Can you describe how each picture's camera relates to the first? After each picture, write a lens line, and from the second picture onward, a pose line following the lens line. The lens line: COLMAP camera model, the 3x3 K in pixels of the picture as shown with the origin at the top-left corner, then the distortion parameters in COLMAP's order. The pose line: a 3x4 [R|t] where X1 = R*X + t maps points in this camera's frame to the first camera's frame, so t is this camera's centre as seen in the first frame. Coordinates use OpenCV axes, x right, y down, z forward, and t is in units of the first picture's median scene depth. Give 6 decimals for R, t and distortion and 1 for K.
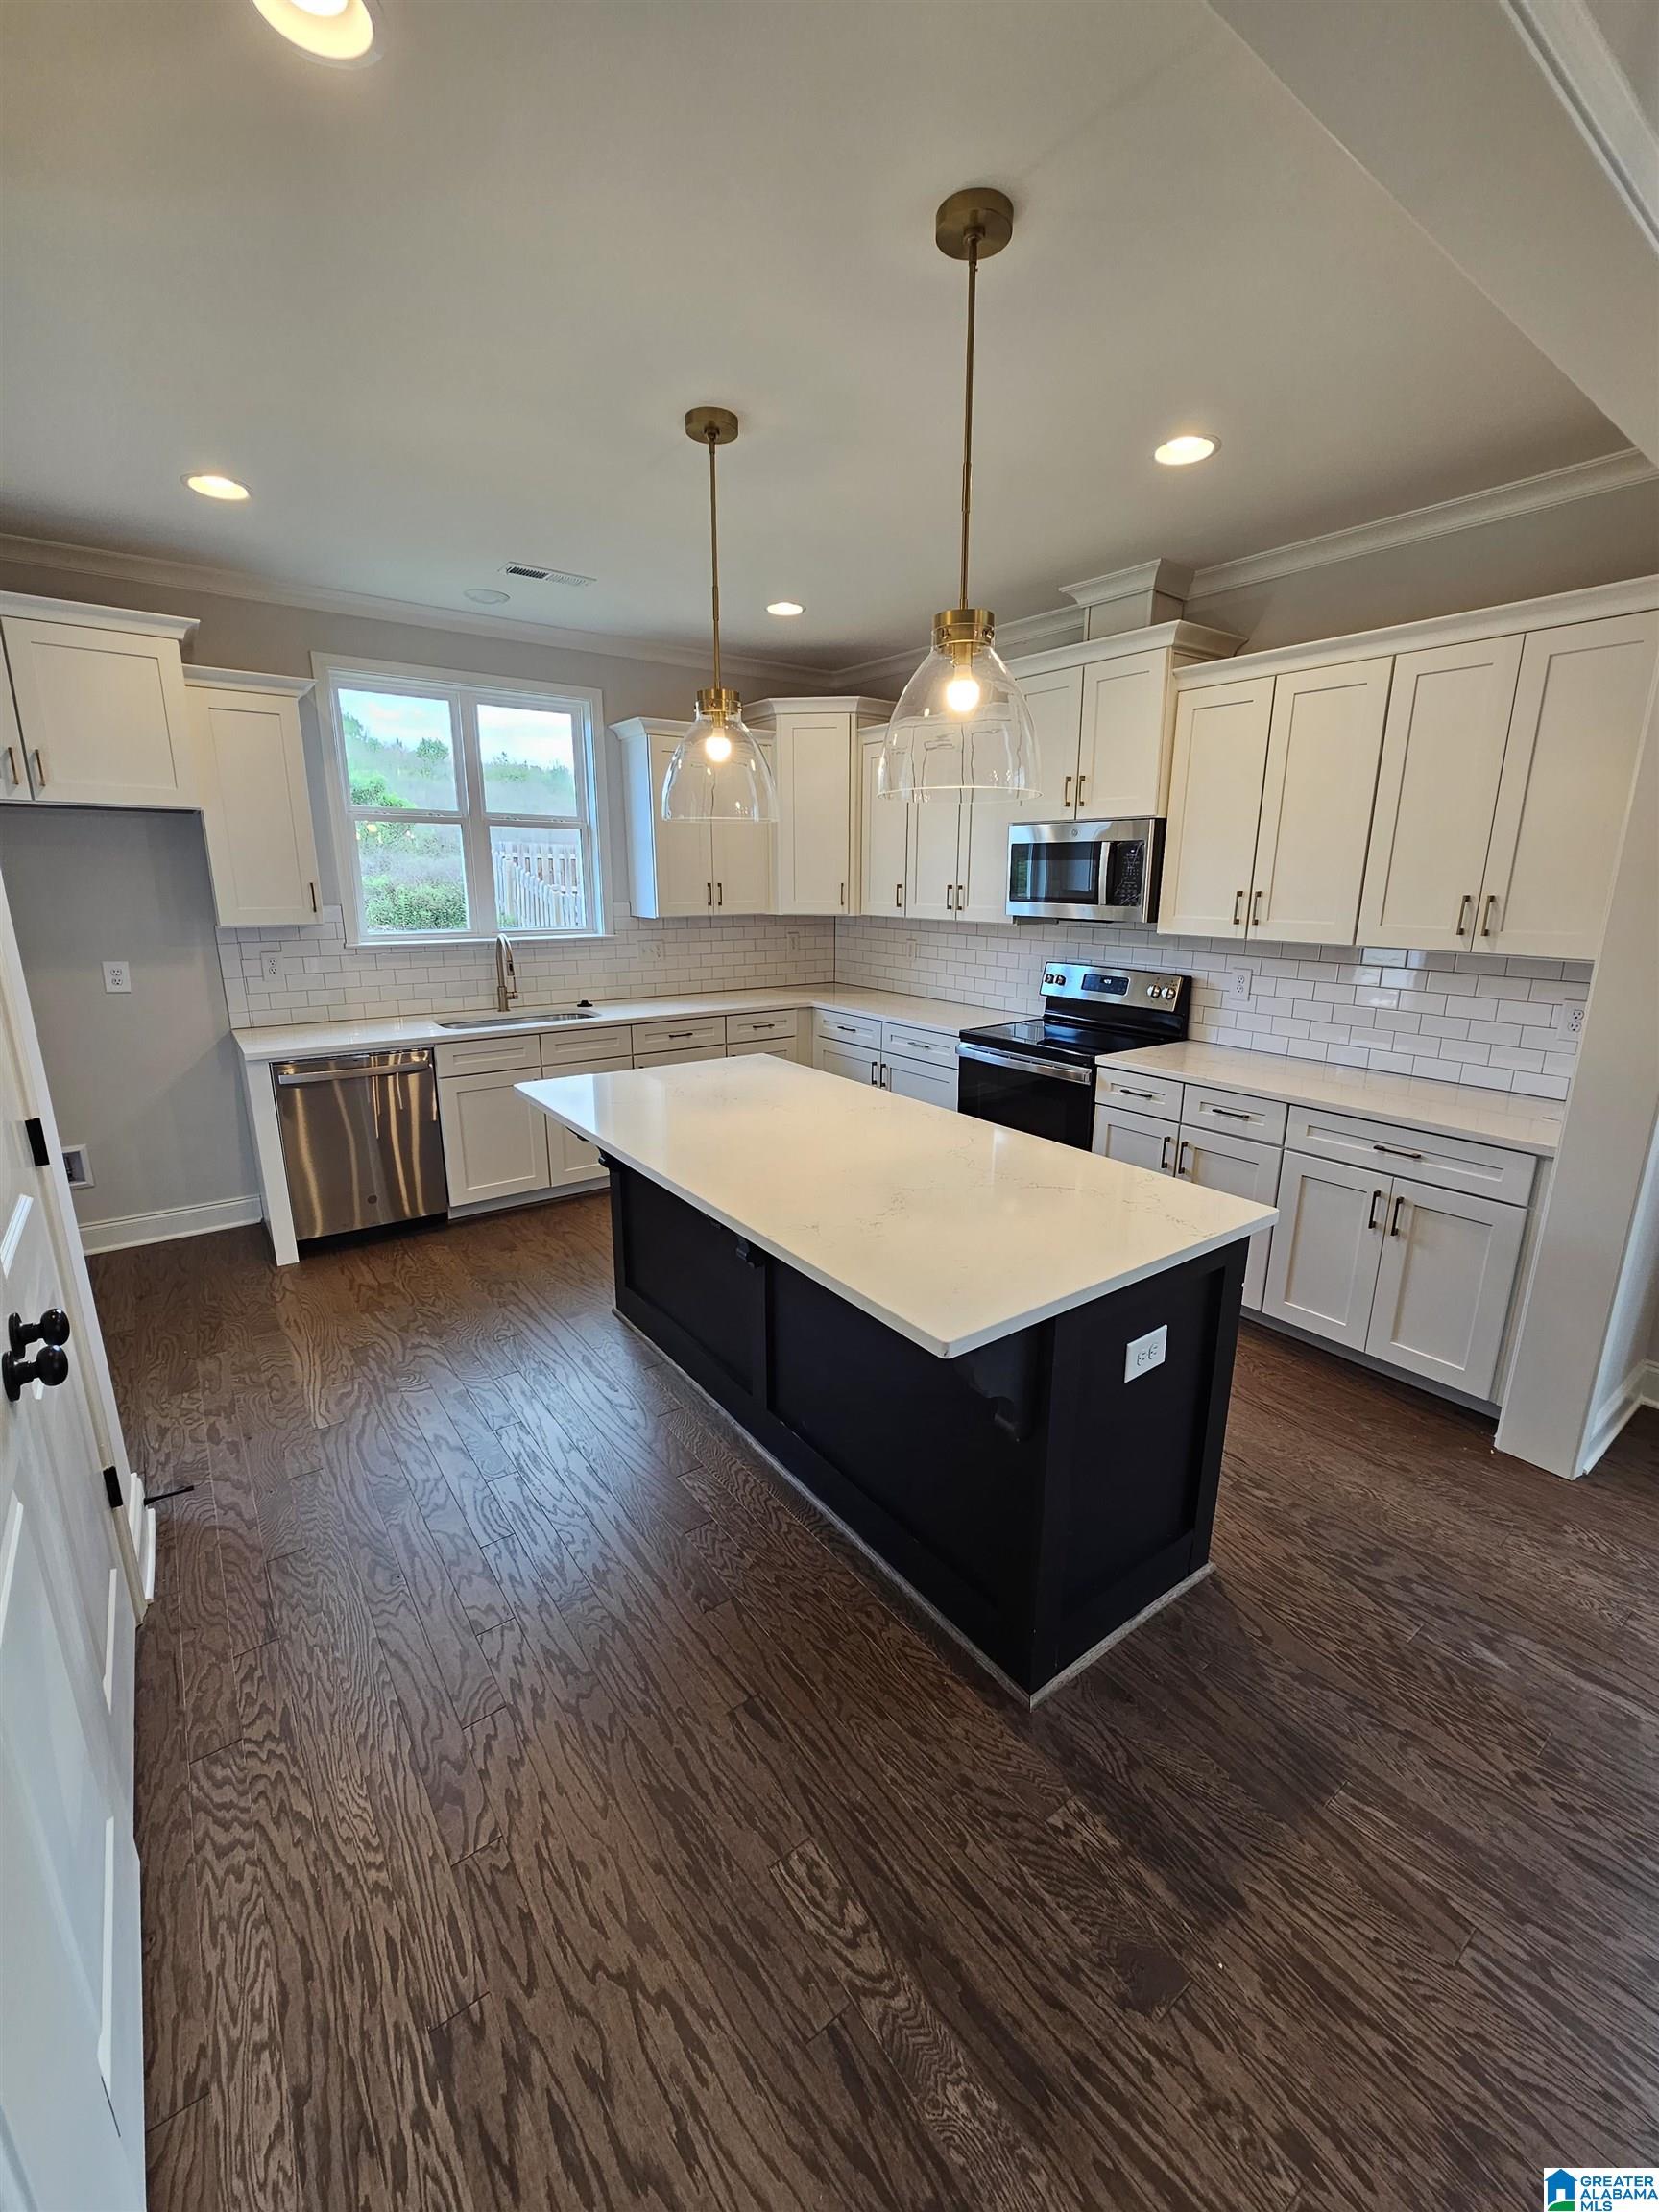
lens RADIAL K [[907.8, 0, 830.6], [0, 907.8, 1102.8], [0, 0, 1]] dist [-0.002472, 0.000118]
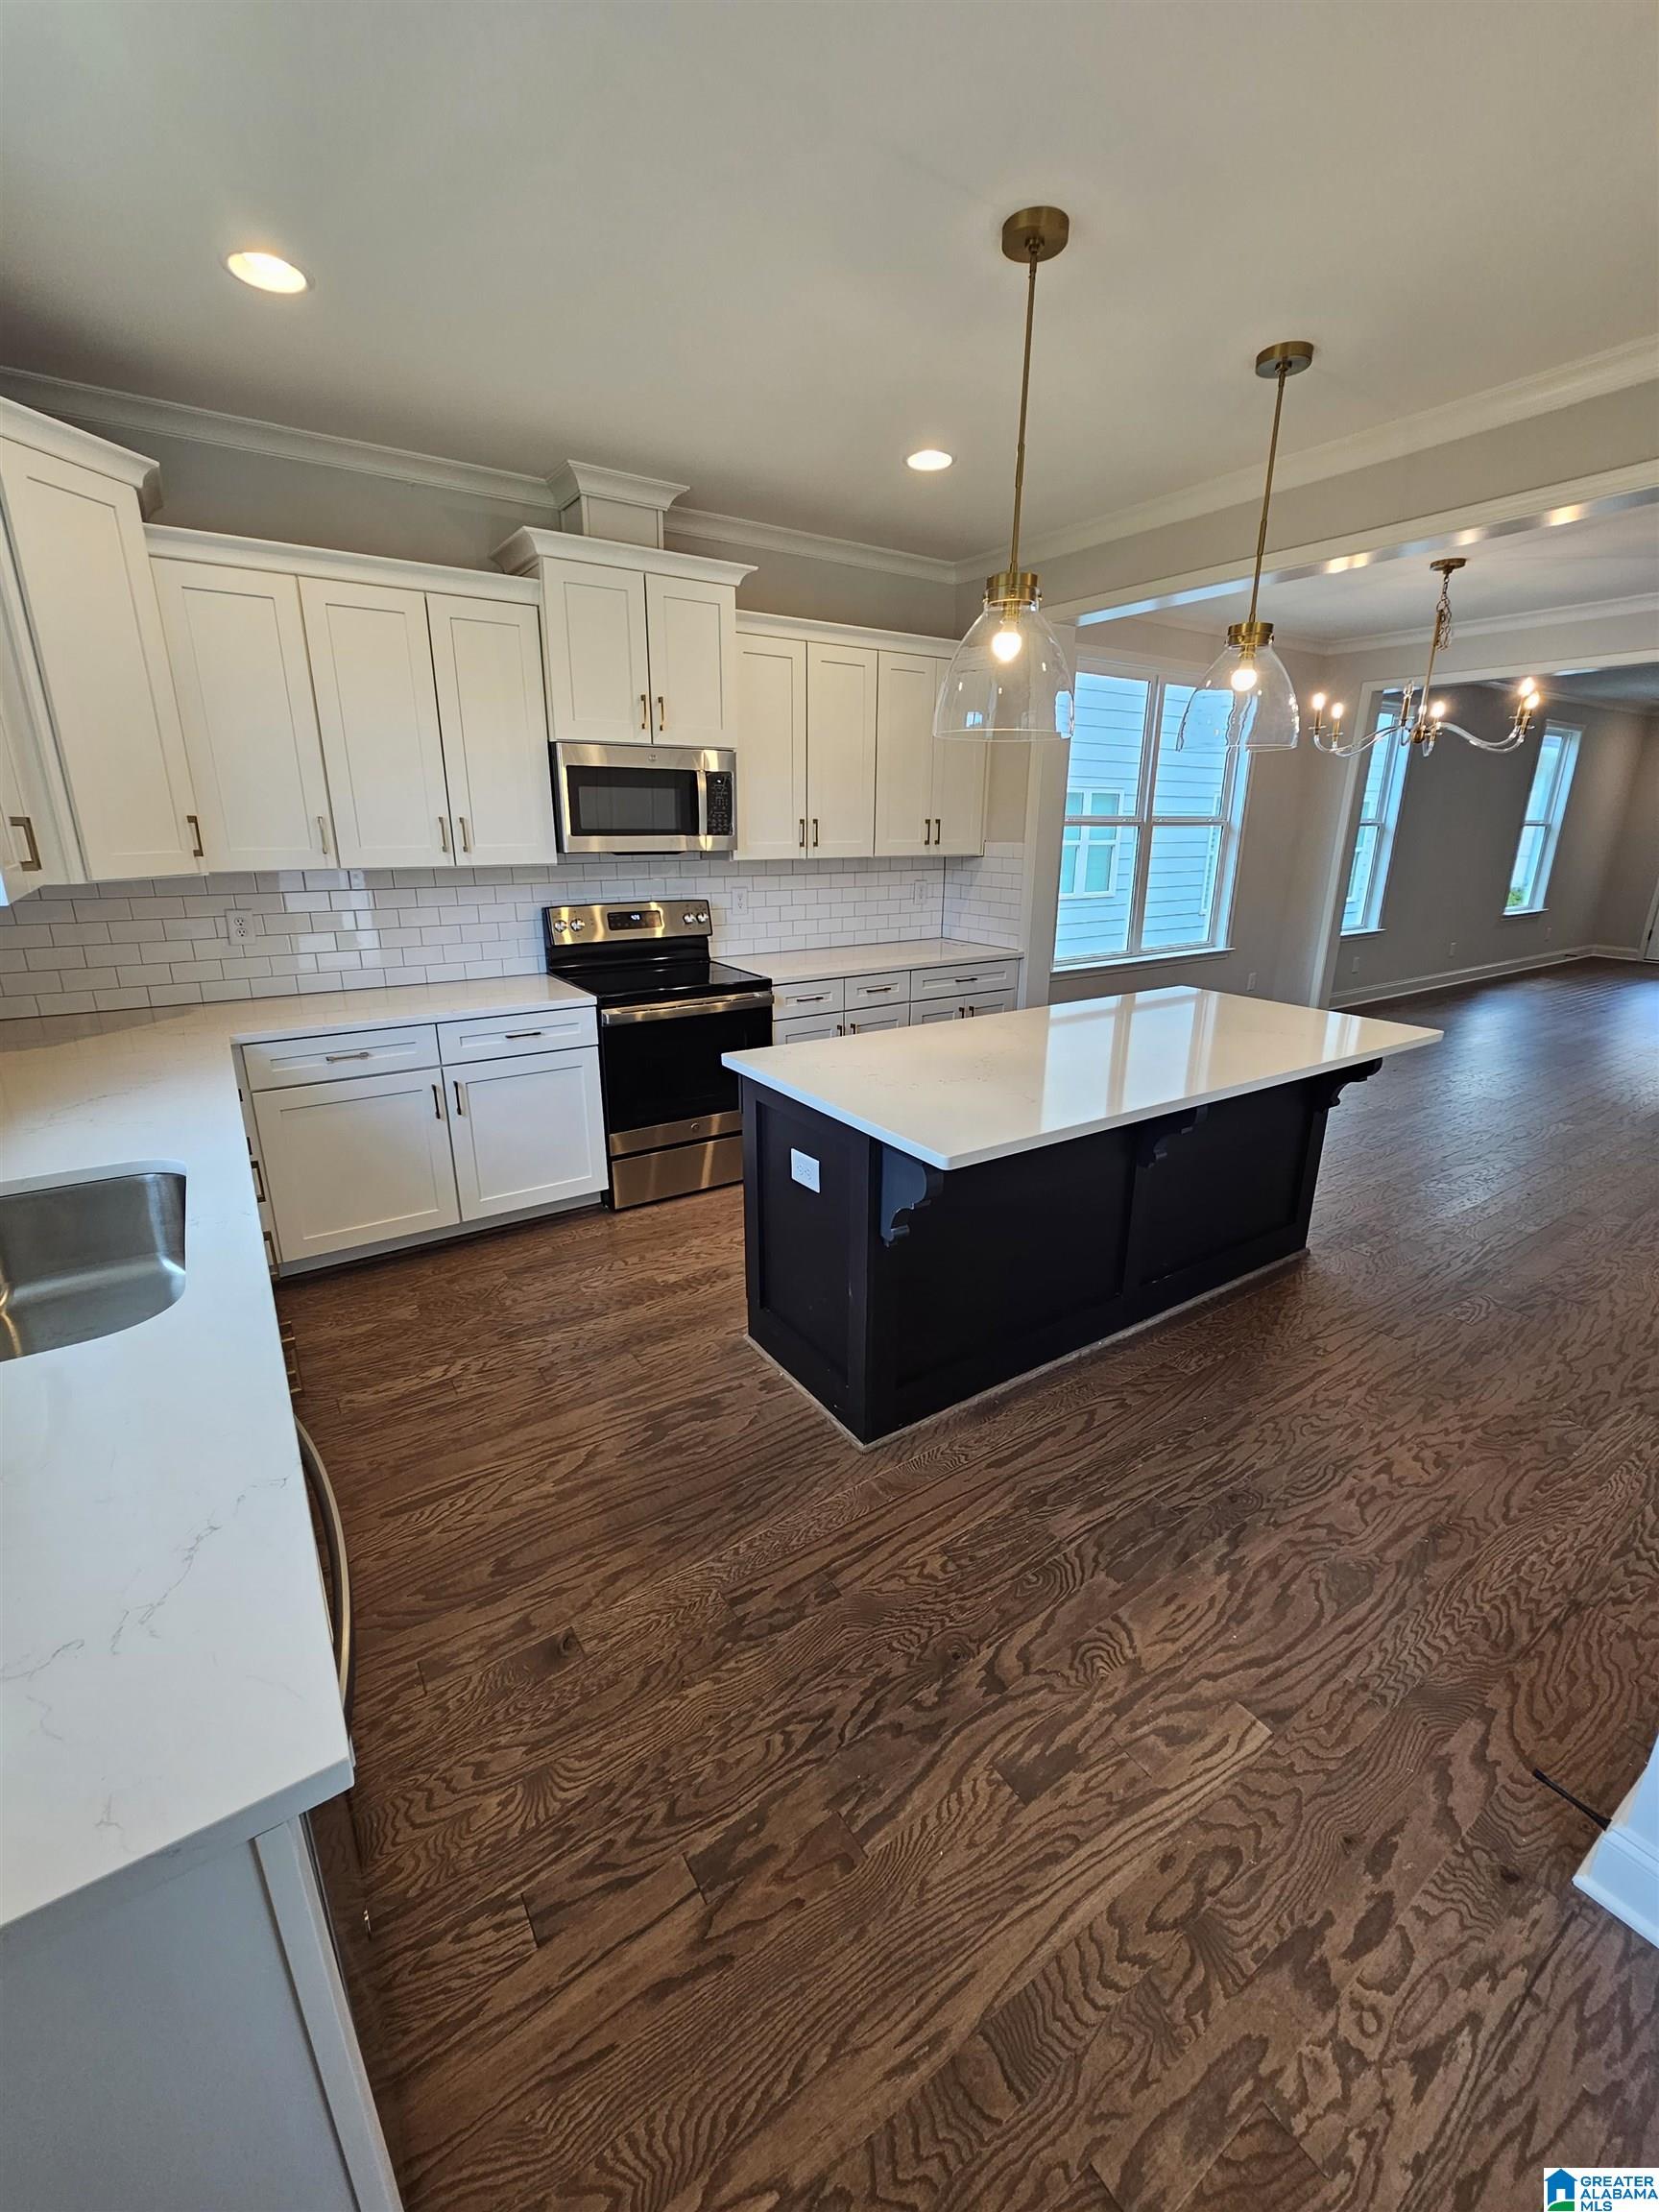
lens RADIAL K [[908.6, 0, 837.6], [0, 908.6, 1095.0], [0, 0, 1]] dist [-0.000782, 0.000338]
pose [[0.037270, -0.298339, 0.953732, -0.830548], [0.239264, 0.929299, 0.281346, -0.222253], [-0.970239, 0.217707, 0.106017, 0.910467]]
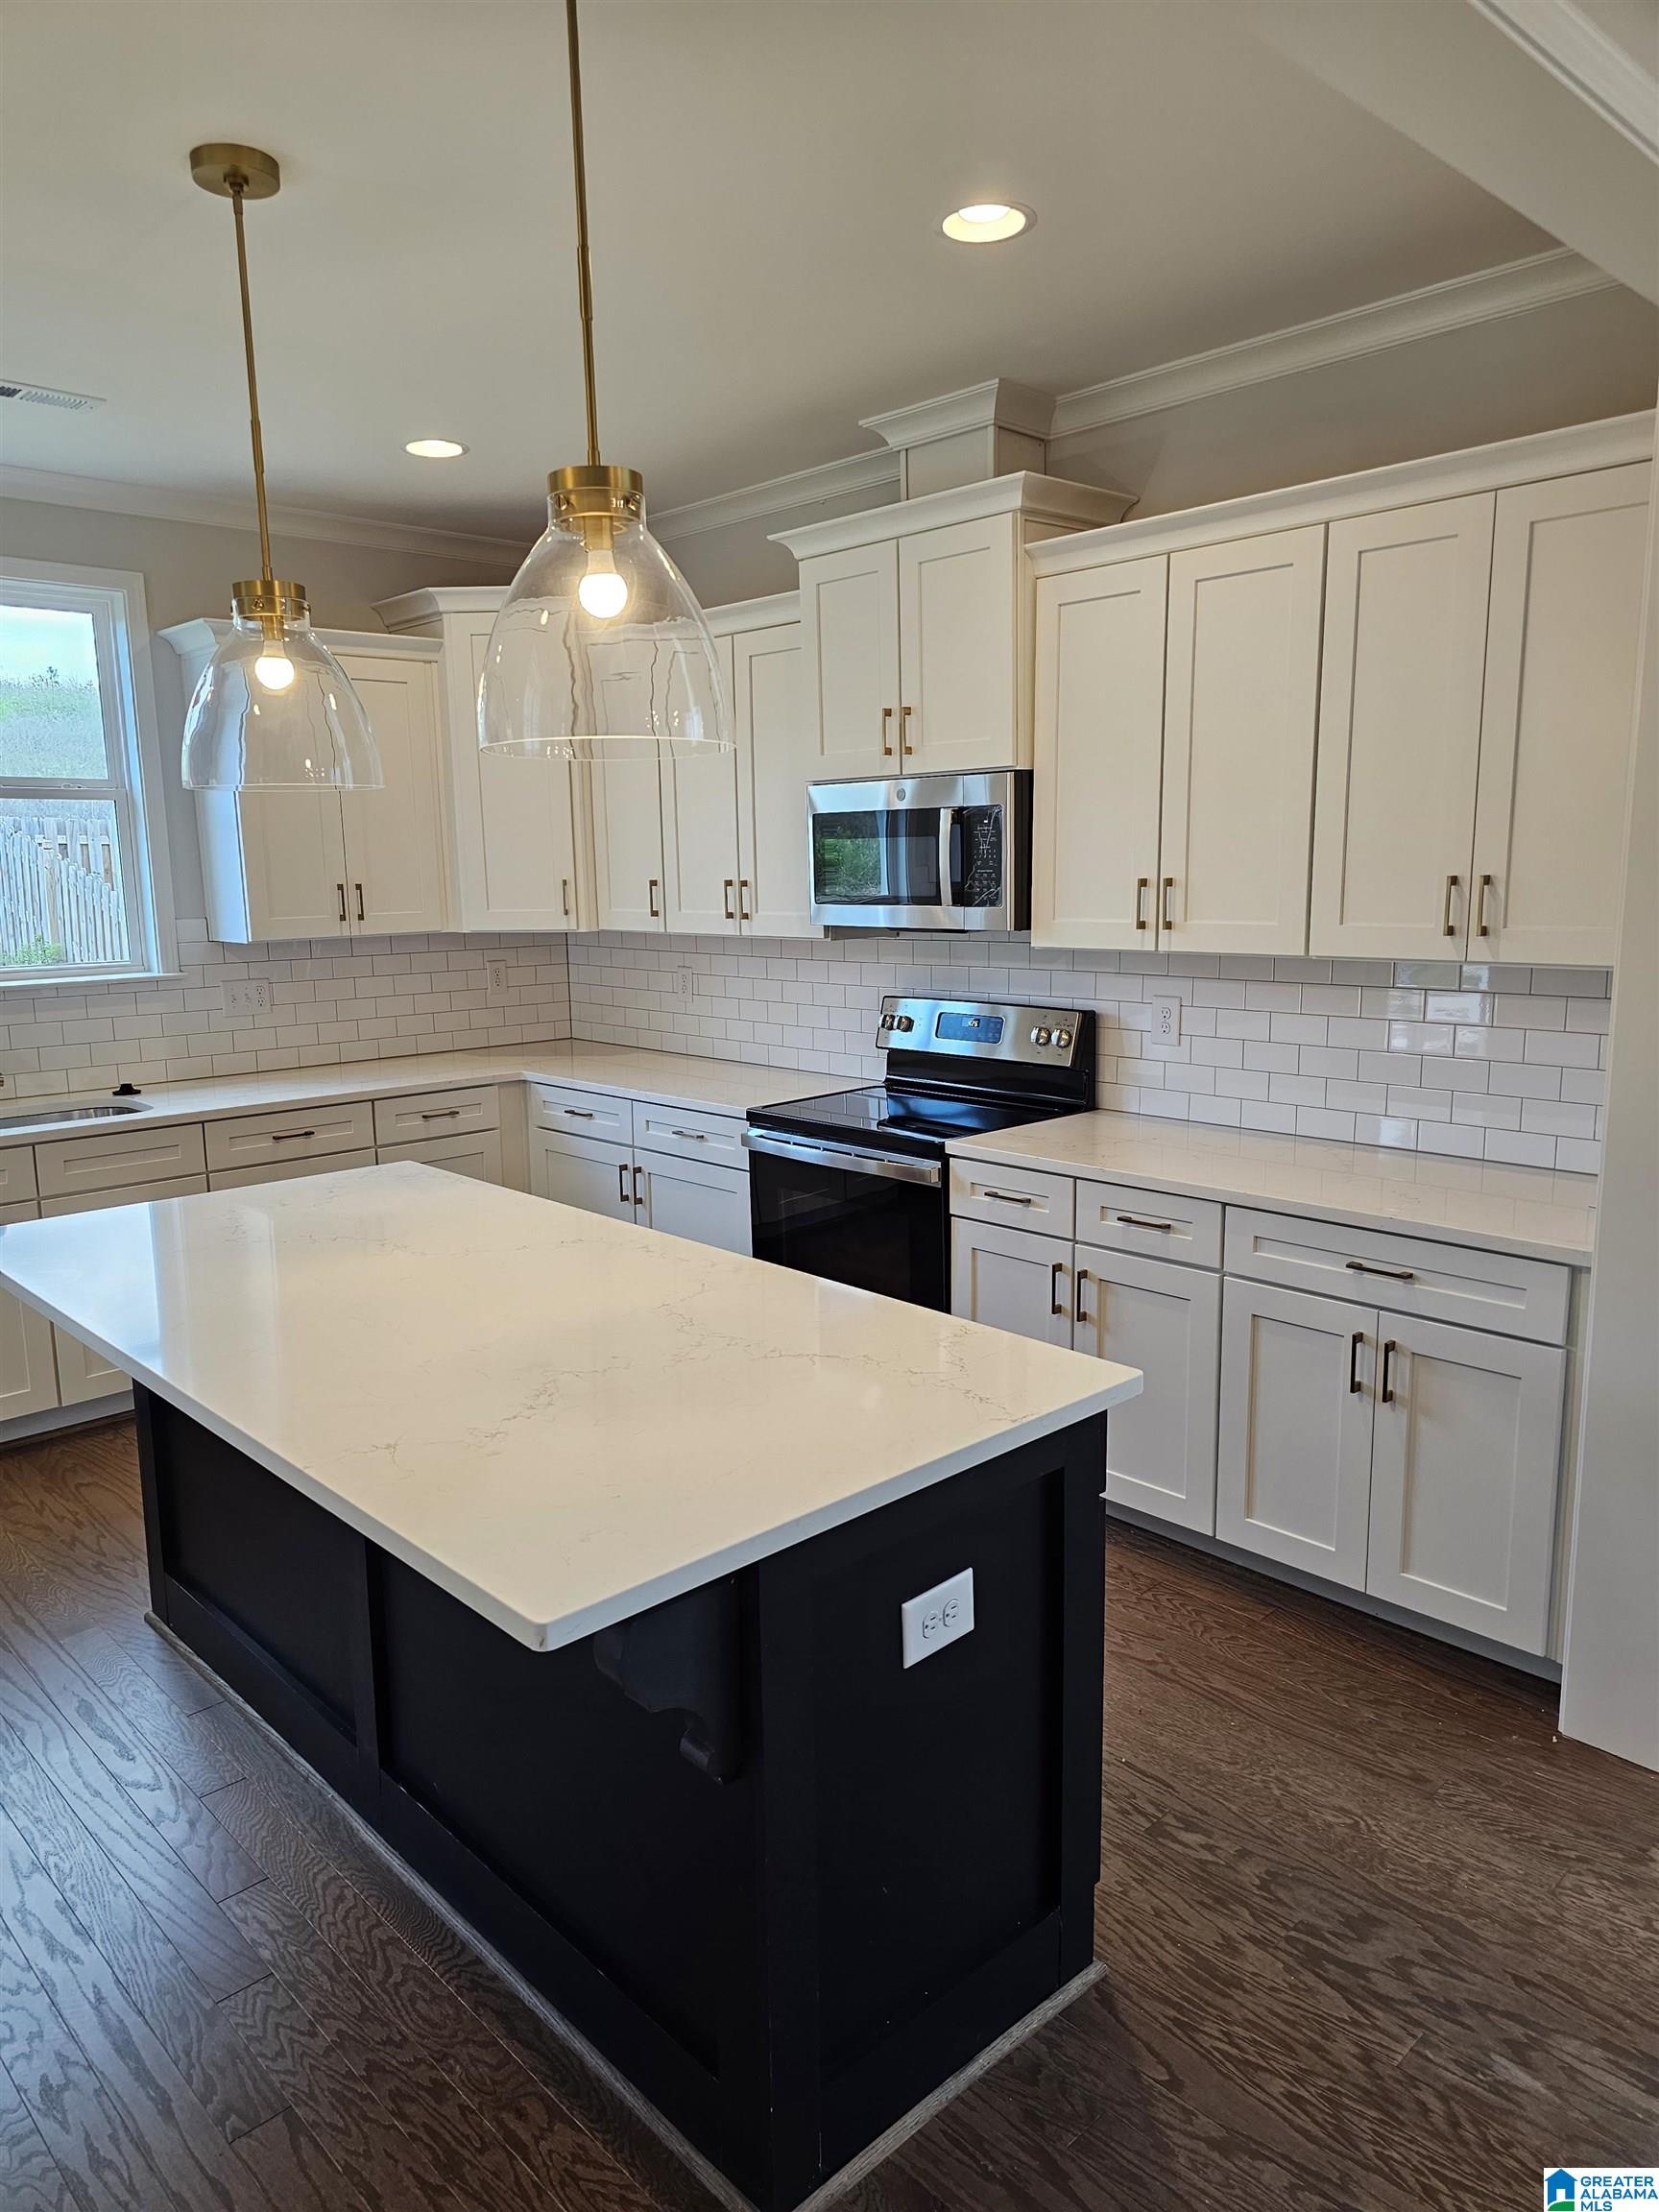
lens RADIAL K [[1490.4, 0, 796.6], [0, 1490.4, 1114.8], [0, 0, 1]] dist [0.064331, -0.053524]
pose [[0.993712, -0.041381, 0.104040, 0.087635], [0.049259, 0.996017, -0.074321, 0.002404], [-0.100550, 0.078979, 0.991792, -0.024396]]
